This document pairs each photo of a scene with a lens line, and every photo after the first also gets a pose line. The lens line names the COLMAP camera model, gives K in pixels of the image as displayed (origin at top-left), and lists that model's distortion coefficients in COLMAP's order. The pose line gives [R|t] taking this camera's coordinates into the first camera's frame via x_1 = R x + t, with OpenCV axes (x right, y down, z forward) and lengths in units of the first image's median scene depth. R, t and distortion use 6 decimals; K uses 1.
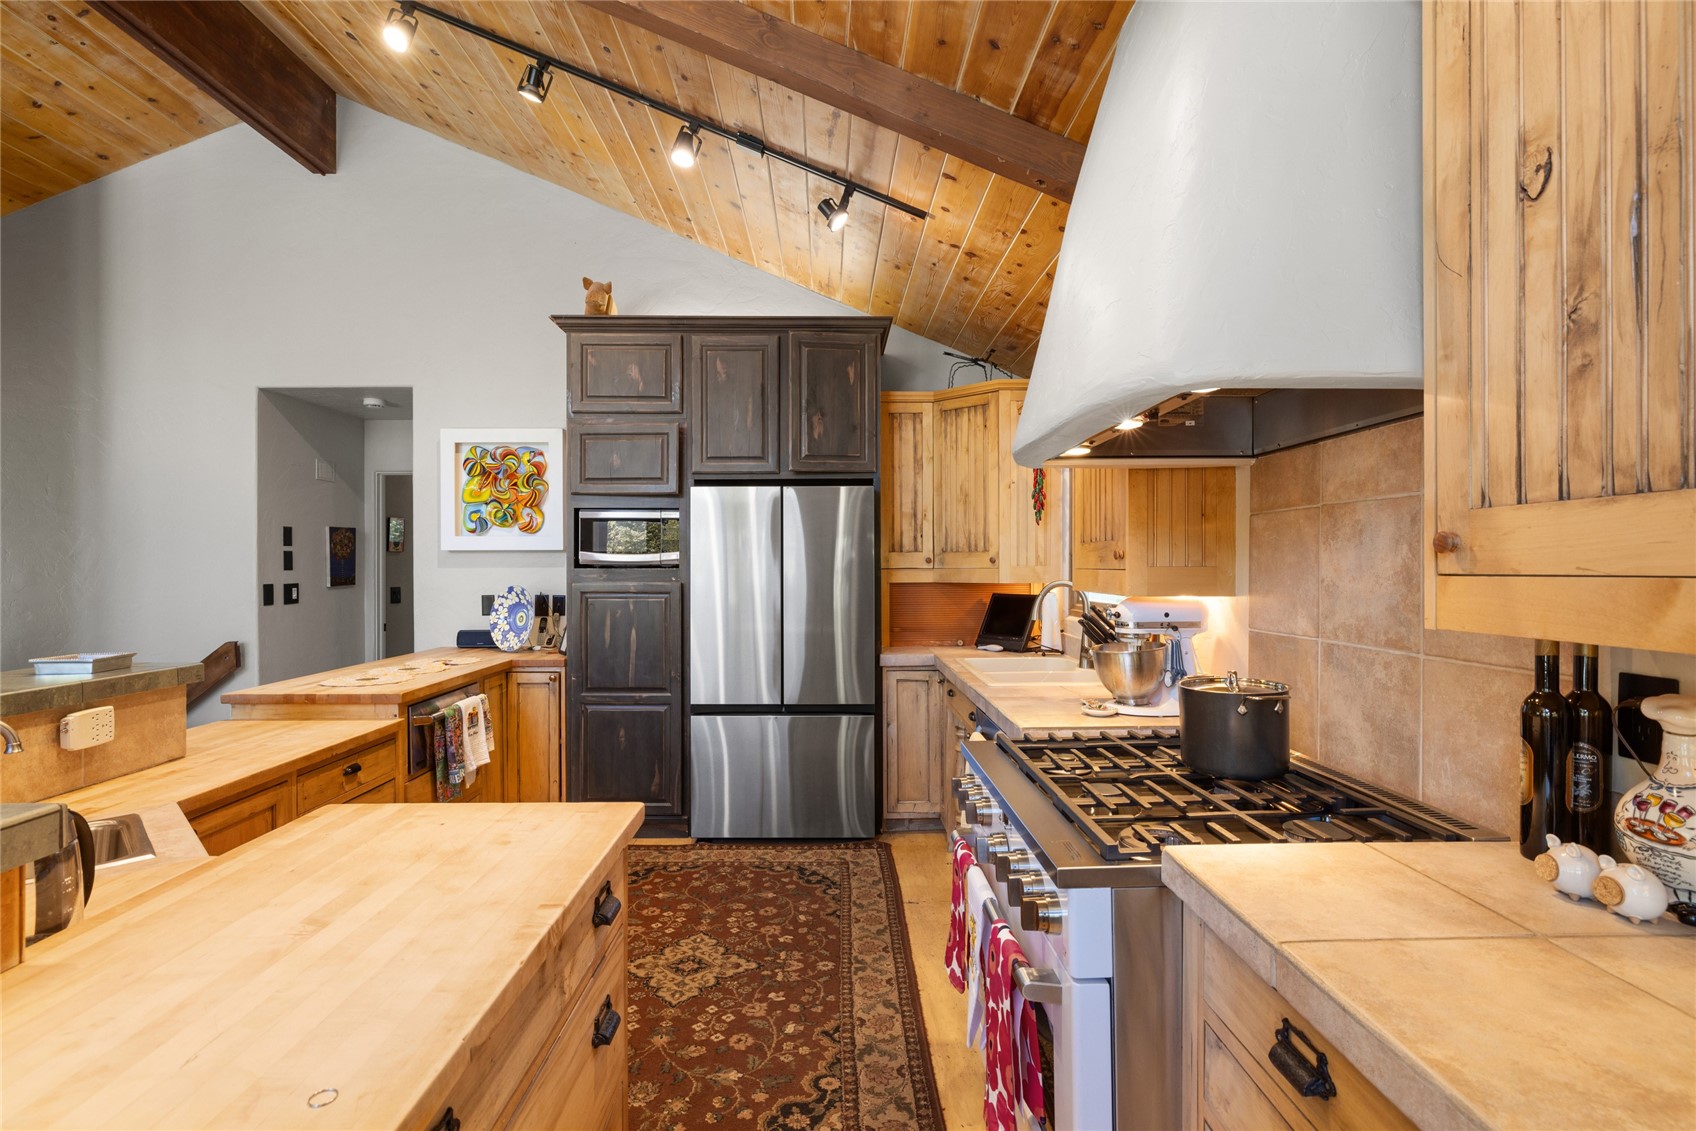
lens RADIAL K [[776.8, 0, 848.0], [0, 776.8, 565.5], [0, 0, 1]] dist [-0.015048, 0.000106]
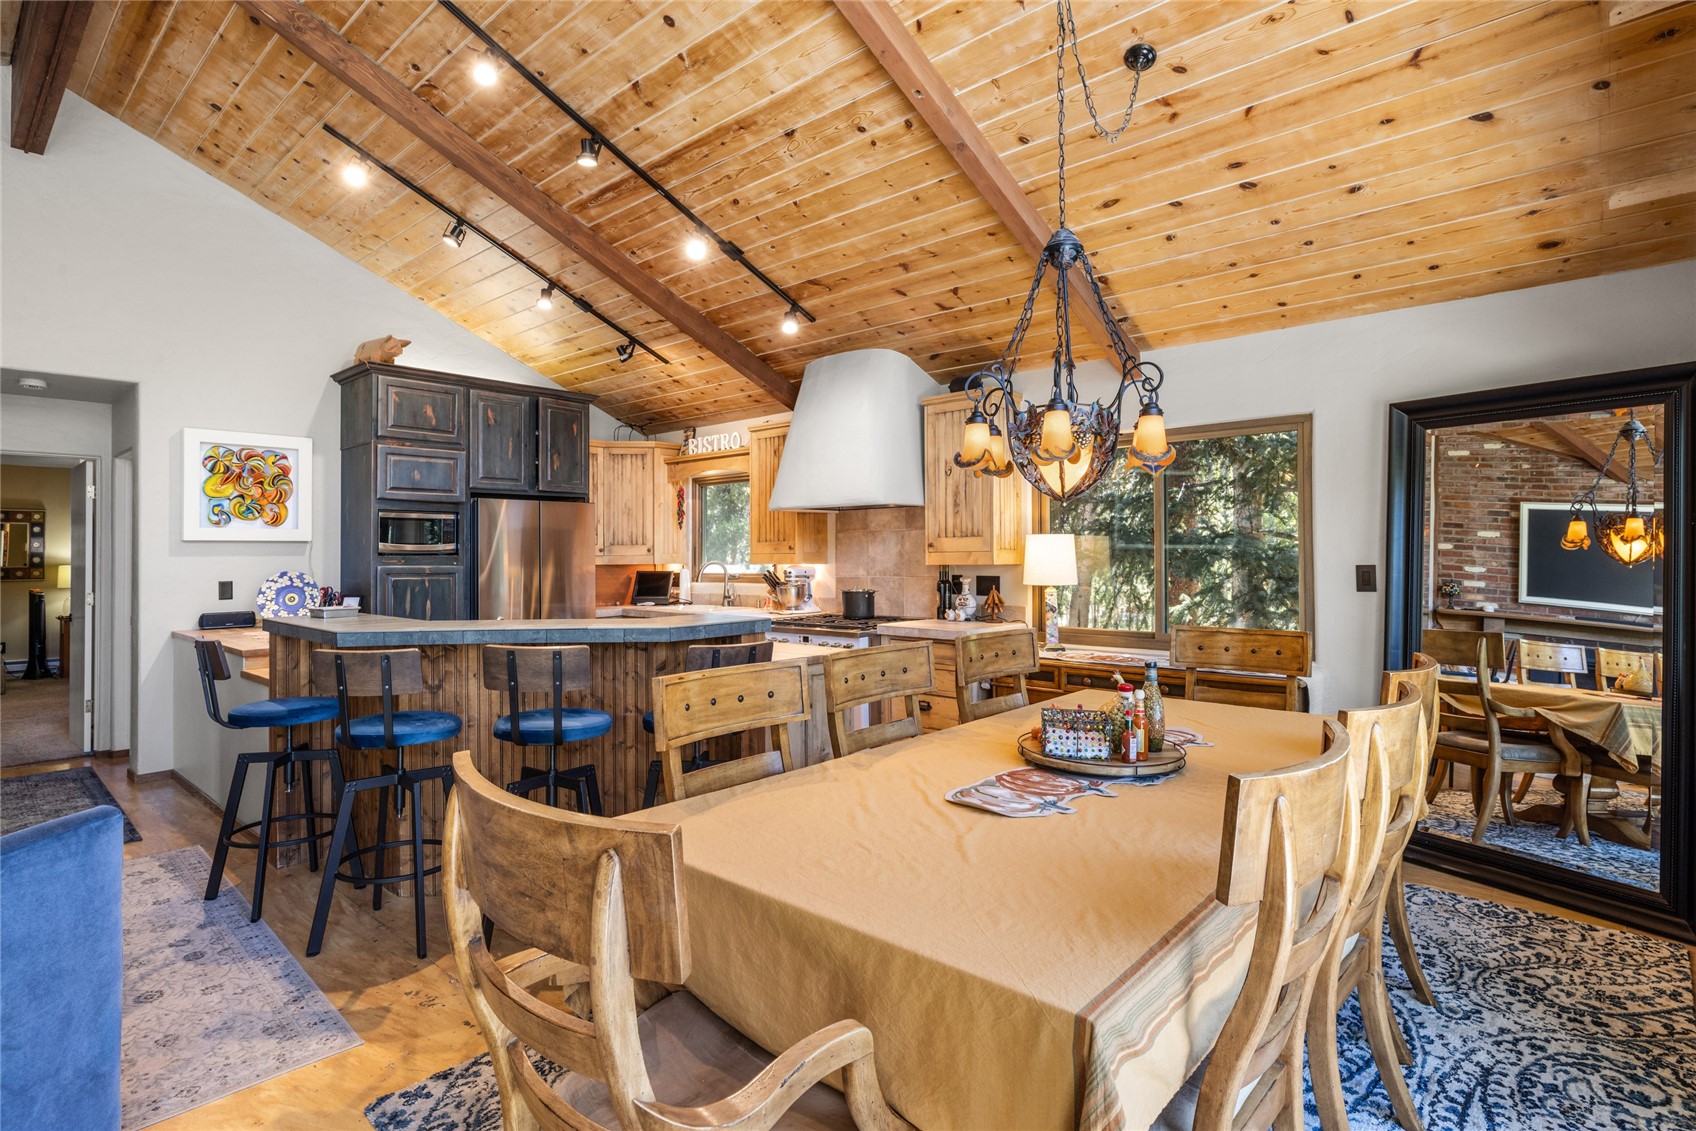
lens RADIAL K [[848.0, 0, 846.9], [0, 848.0, 557.0], [0, 0, 1]] dist [0.000101, -0.000369]
pose [[0.684253, -0.004632, 0.729230, -0.853225], [0.005486, 0.999984, 0.001205, 0.008523], [-0.729224, 0.003176, 0.684268, -0.545185]]
